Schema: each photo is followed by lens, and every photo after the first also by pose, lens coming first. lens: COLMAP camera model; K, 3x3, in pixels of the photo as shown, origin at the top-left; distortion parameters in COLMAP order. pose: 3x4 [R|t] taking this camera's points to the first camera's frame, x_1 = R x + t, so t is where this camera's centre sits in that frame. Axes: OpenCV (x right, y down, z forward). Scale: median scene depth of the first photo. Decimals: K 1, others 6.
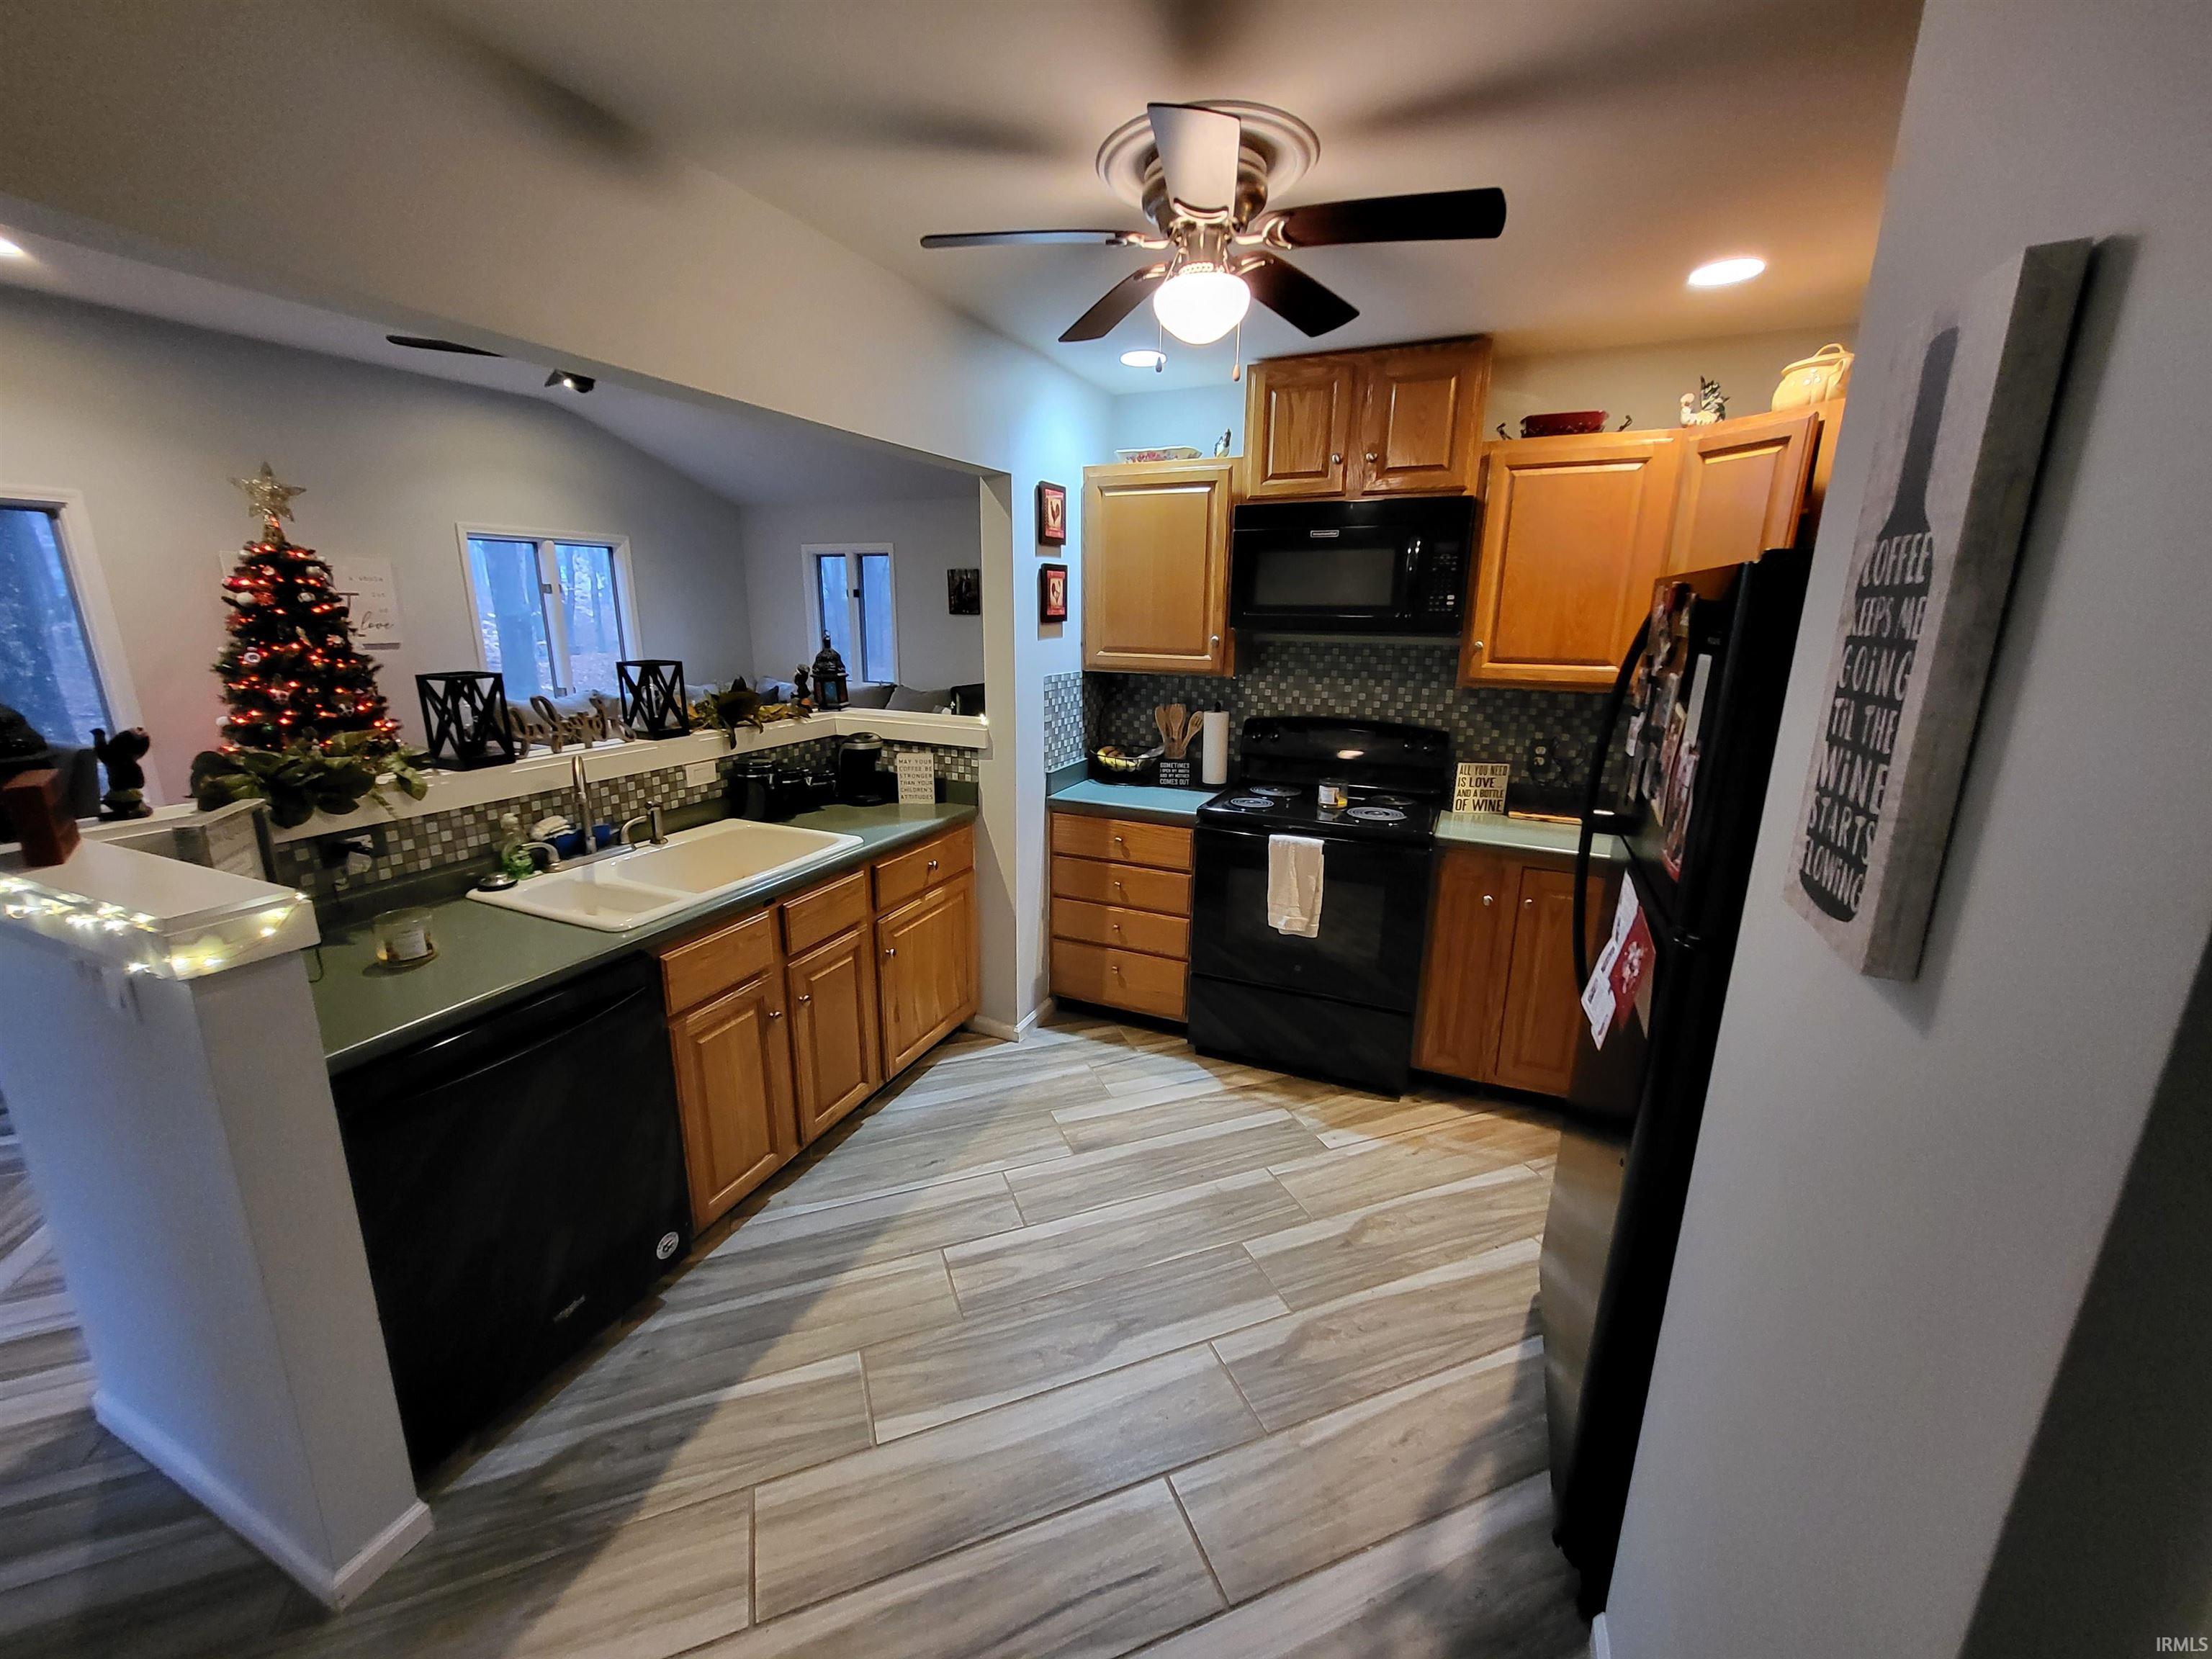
lens RADIAL K [[886.7, 0, 1102.5], [0, 886.7, 842.7], [0, 0, 1]] dist [-0.000899, 0.000086]
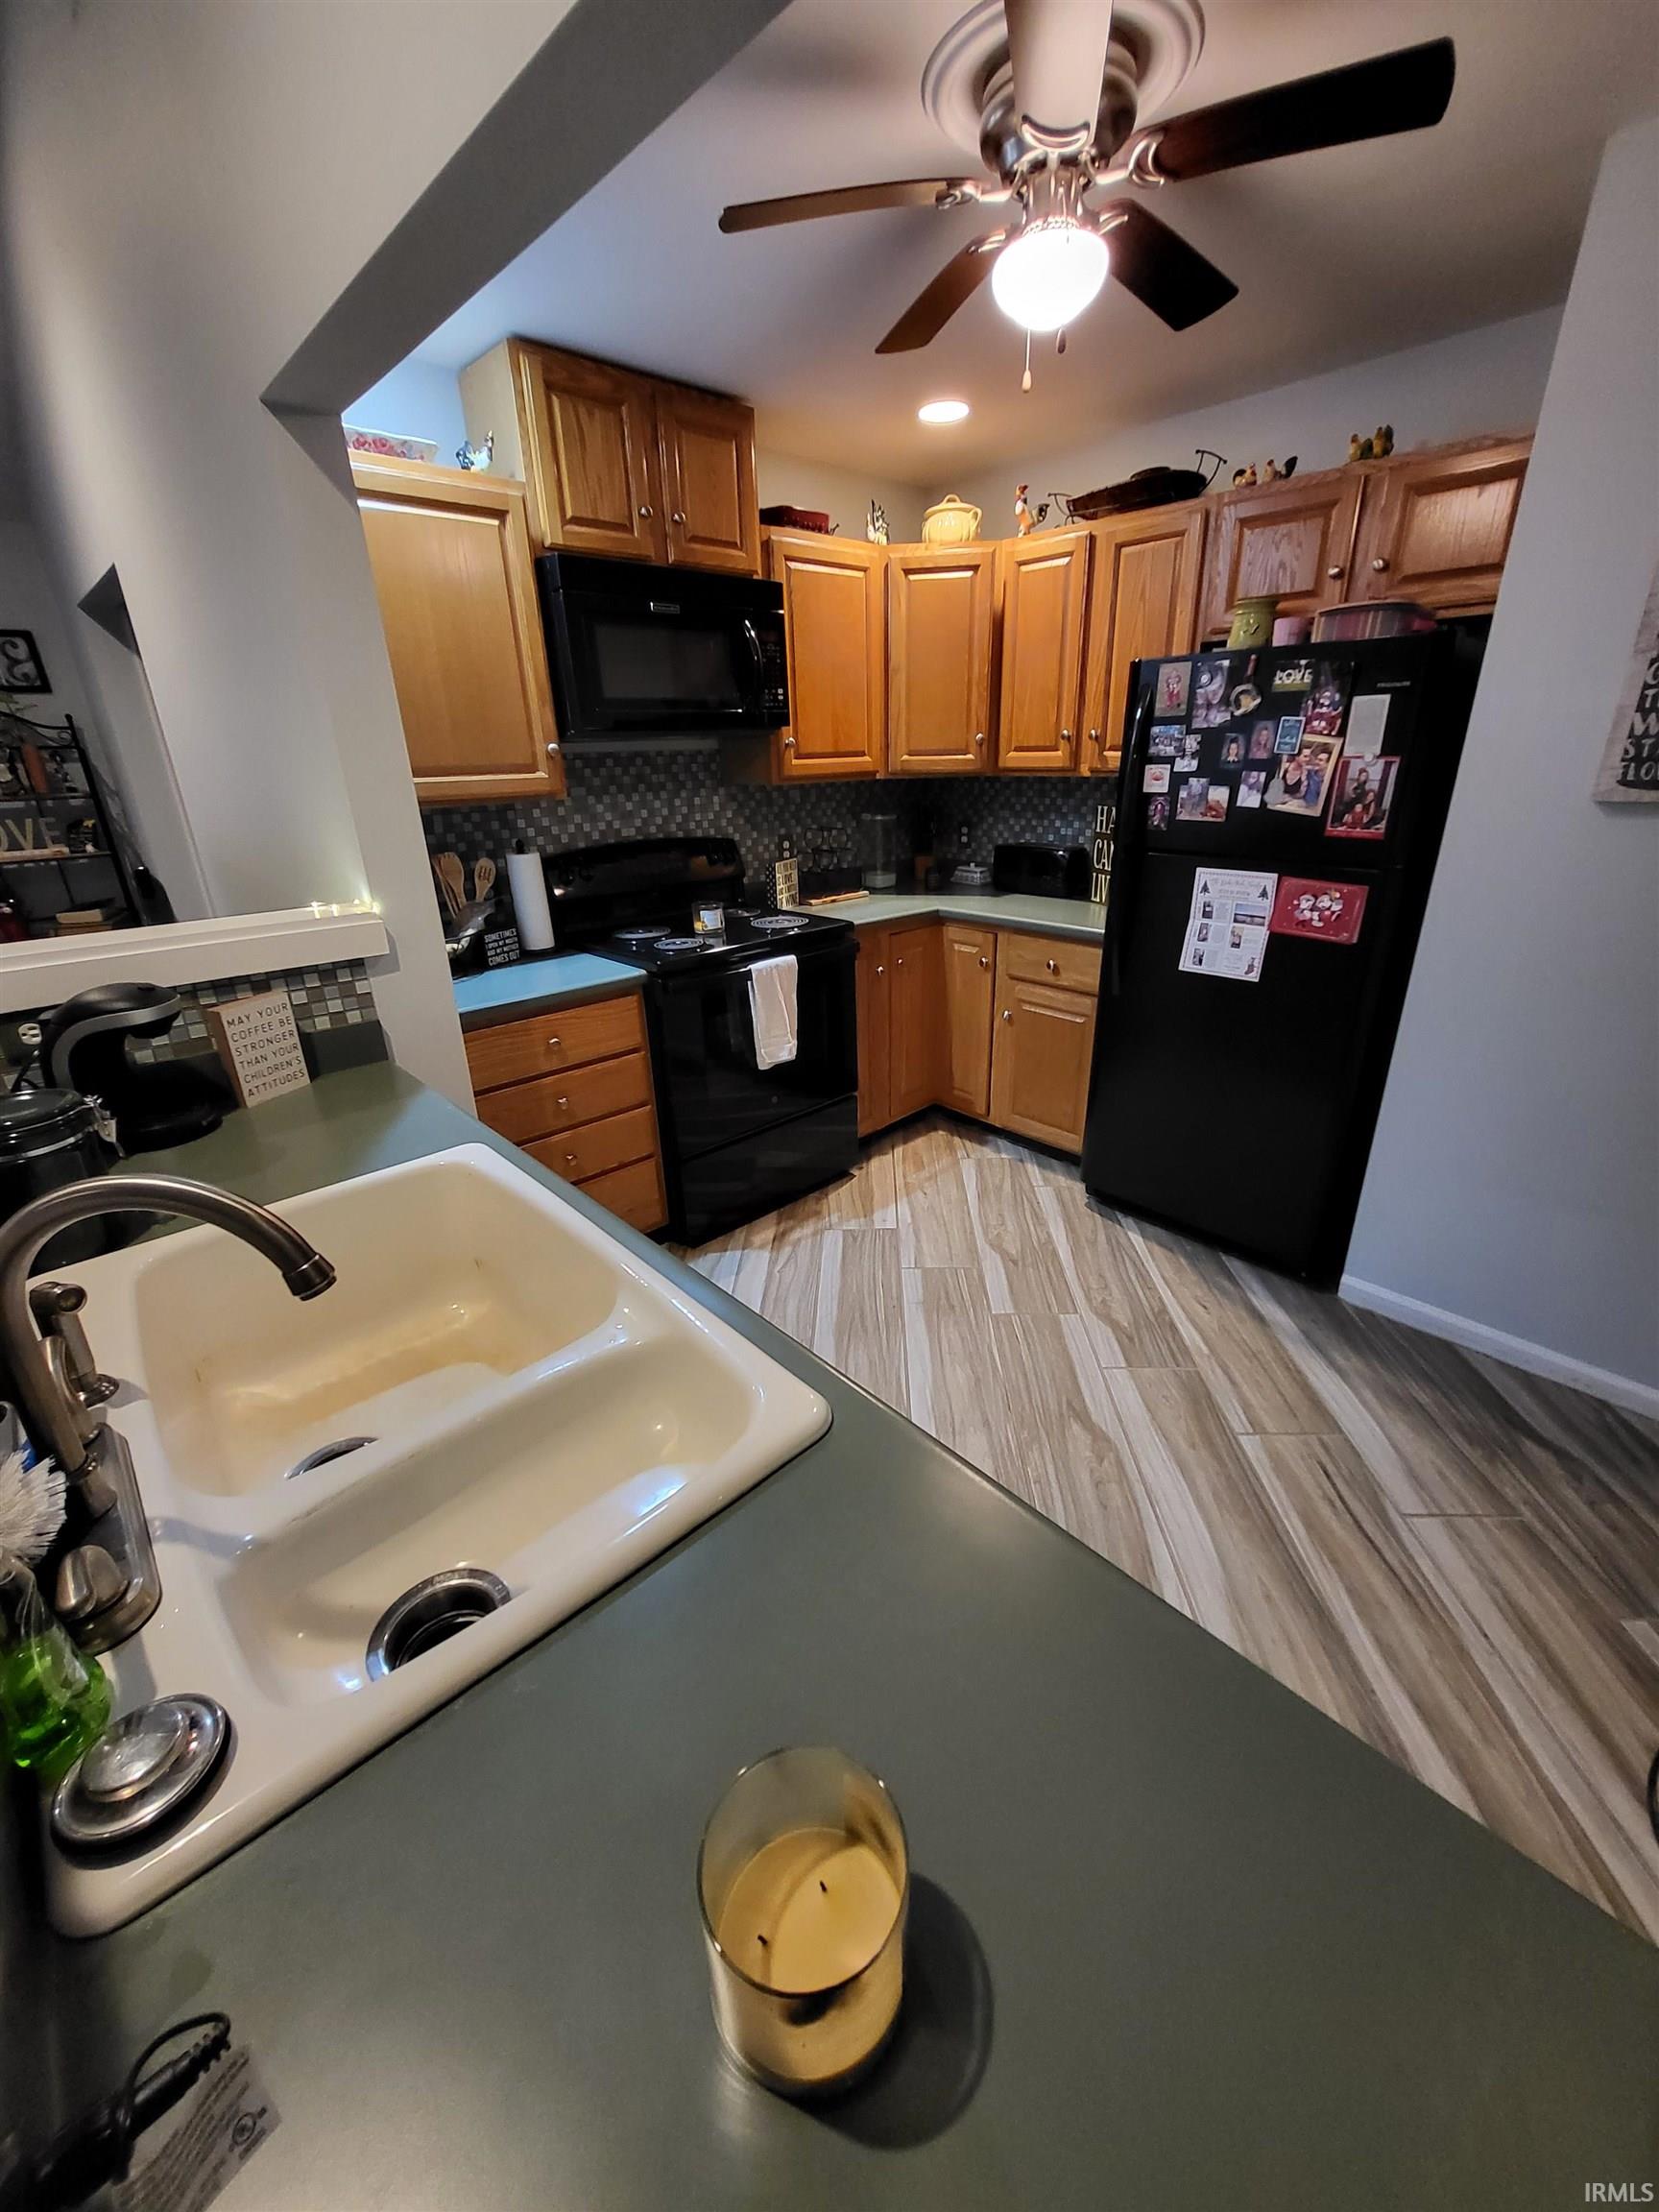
lens RADIAL K [[890.2, 0, 829.5], [0, 890.2, 1106.0], [0, 0, 1]] dist [0.025765, -0.000044]
pose [[0.361773, -0.367963, 0.856577, -0.552752], [0.268710, 0.920974, 0.282138, -0.101495], [-0.892701, 0.128101, 0.432059, 0.501002]]
